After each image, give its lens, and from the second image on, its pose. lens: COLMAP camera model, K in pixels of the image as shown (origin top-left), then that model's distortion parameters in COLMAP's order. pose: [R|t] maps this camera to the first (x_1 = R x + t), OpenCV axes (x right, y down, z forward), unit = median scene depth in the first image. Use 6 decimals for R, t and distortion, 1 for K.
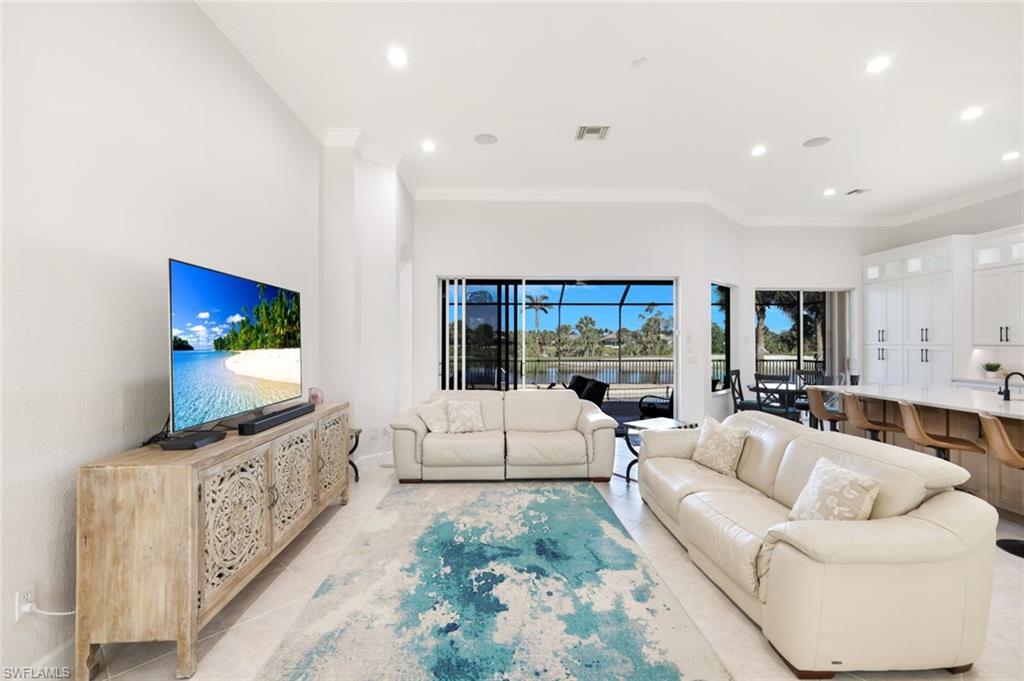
lens RADIAL K [[447.8, 0, 512.0], [0, 447.8, 340.5], [0, 0, 1]] dist [0.024803, -0.000009]
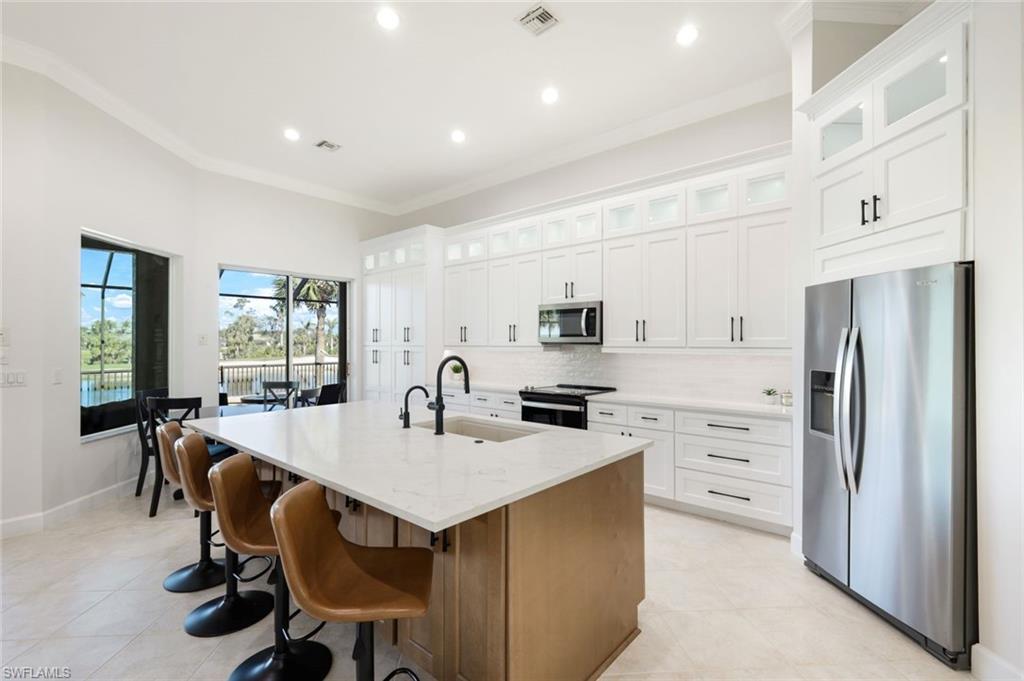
lens RADIAL K [[457.0, 0, 512.0], [0, 457.0, 340.5], [0, 0, 1]] dist [0.000097, -0.000279]
pose [[0.685161, 0.000220, 0.728392, 0.344714], [0.001415, 0.999998, -0.001632, 0.001034], [-0.728390, 0.002149, 0.685159, 0.210318]]
